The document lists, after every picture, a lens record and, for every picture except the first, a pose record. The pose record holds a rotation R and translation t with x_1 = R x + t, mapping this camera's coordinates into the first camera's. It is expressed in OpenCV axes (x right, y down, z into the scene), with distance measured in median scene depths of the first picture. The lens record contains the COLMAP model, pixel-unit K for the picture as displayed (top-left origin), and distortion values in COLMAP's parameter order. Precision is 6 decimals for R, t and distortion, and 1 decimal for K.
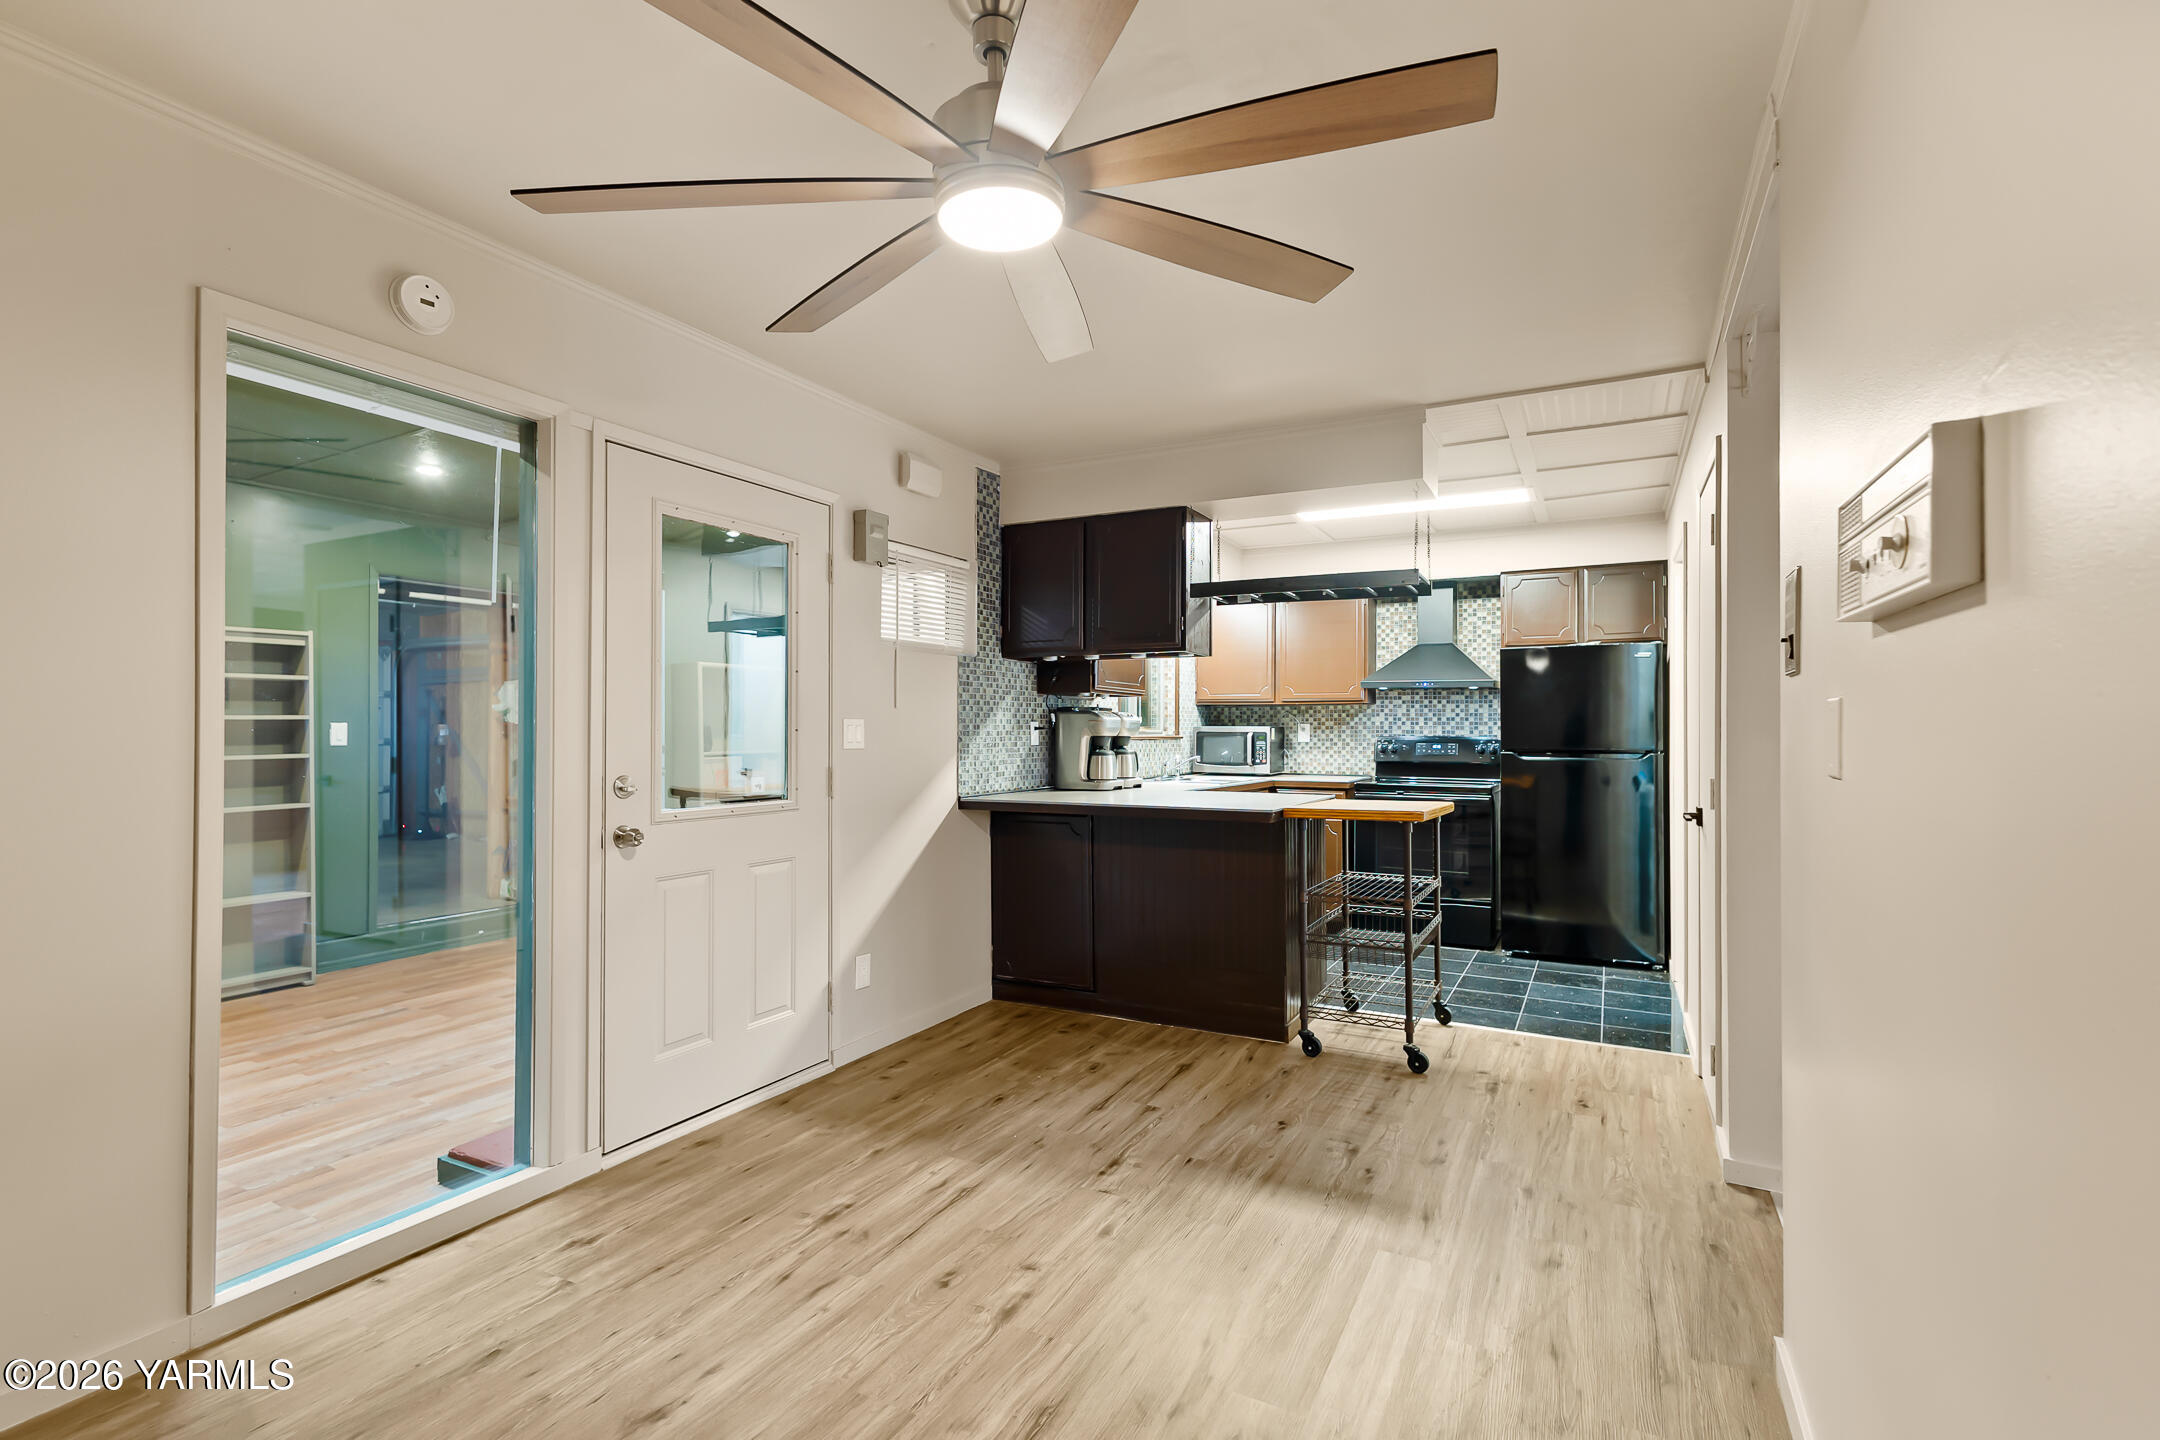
lens RADIAL K [[1010.6, 0, 1080.2], [0, 1010.6, 729.4], [0, 0, 1]] dist [0.004582, 0.000537]
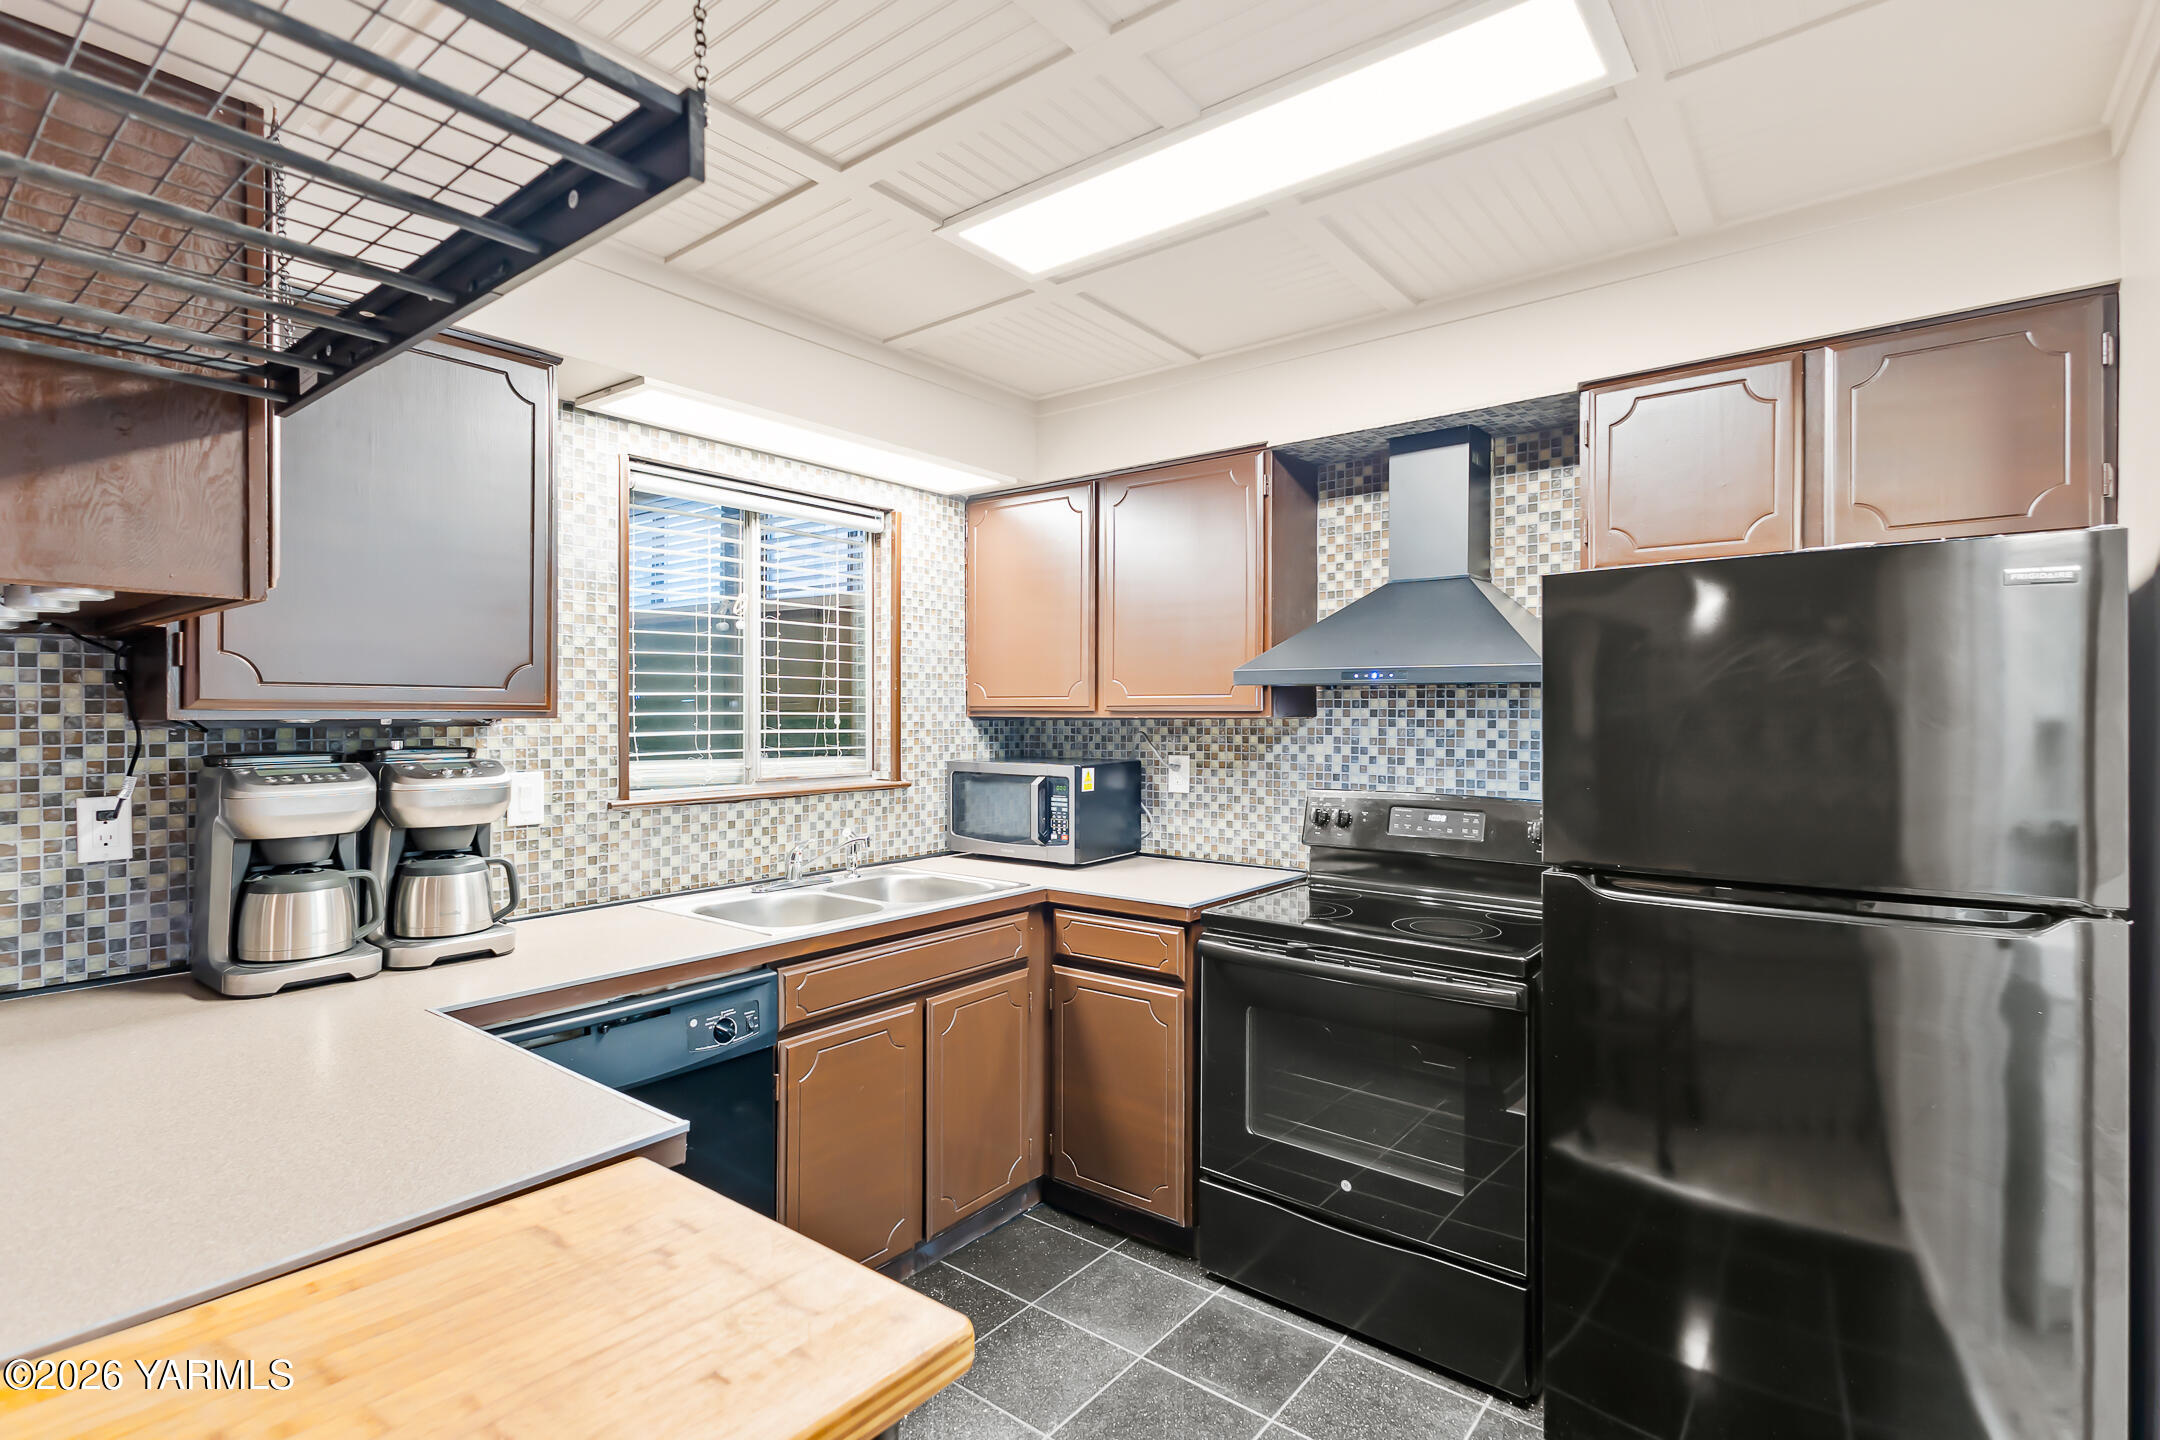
lens RADIAL K [[990.5, 0, 1080.0], [0, 990.5, 720.0], [0, 0, 1]] dist [0.024897, -0.006786]
pose [[0.978547, 0.001363, -0.206019, 0.293018], [0.001246, 0.999921, 0.012535, -0.030884], [0.206020, -0.012523, 0.978468, 0.557312]]
